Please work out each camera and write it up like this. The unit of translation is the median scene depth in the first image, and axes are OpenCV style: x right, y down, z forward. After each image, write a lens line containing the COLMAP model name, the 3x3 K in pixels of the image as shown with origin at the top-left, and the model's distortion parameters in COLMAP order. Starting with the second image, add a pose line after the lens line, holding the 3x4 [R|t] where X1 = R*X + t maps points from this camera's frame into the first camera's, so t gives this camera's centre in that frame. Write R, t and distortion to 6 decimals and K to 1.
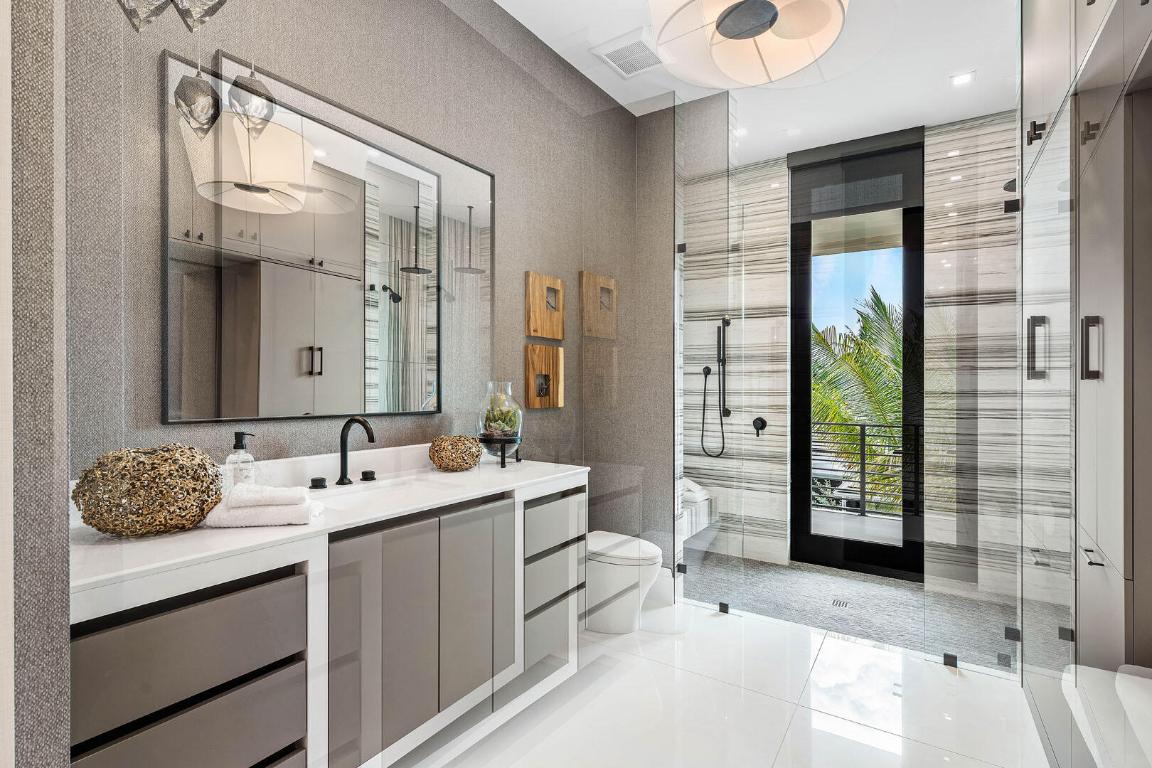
lens RADIAL K [[553.8, 0, 571.5], [0, 553.8, 378.6], [0, 0, 1]] dist [0.006866, -0.000043]
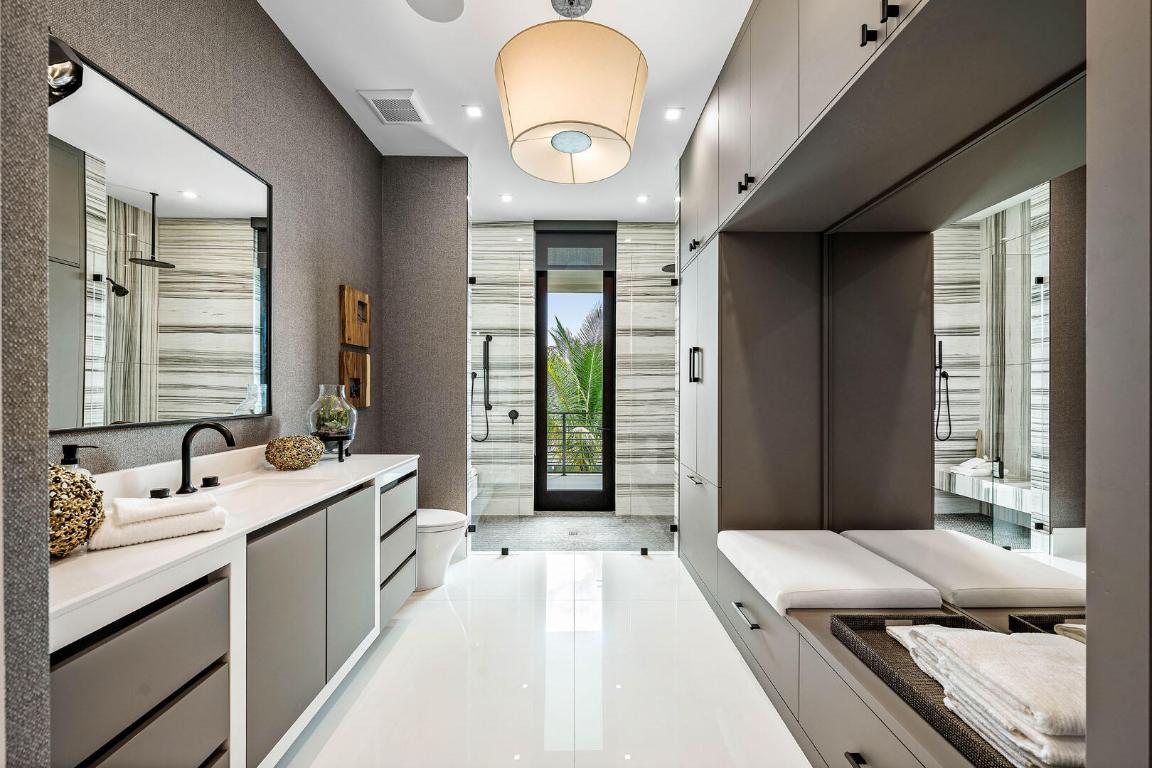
lens RADIAL K [[447.3, 0, 581.2], [0, 447.3, 381.7], [0, 0, 1]] dist [0.006193, 0.000050]
pose [[0.841331, -0.001909, 0.540517, -0.136016], [0.000626, 0.999997, 0.002559, -0.001764], [-0.540520, -0.001814, 0.841329, -0.012322]]
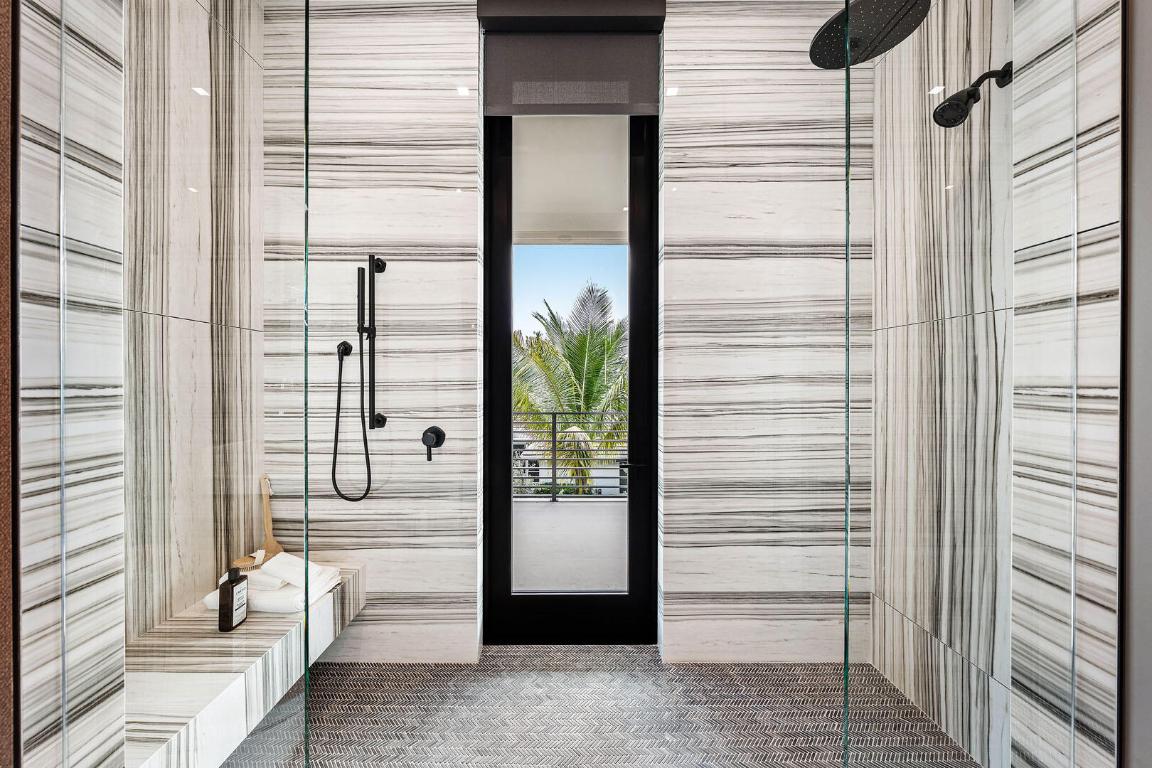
lens RADIAL K [[400.7, 0, 571.2], [0, 400.7, 375.6], [0, 0, 1]] dist [0.002221, -0.000244]
pose [[0.843414, -0.003693, 0.537251, 0.278541], [-0.000394, 0.999972, 0.007491, 0.013434], [-0.537263, -0.006530, 0.843389, 0.664909]]
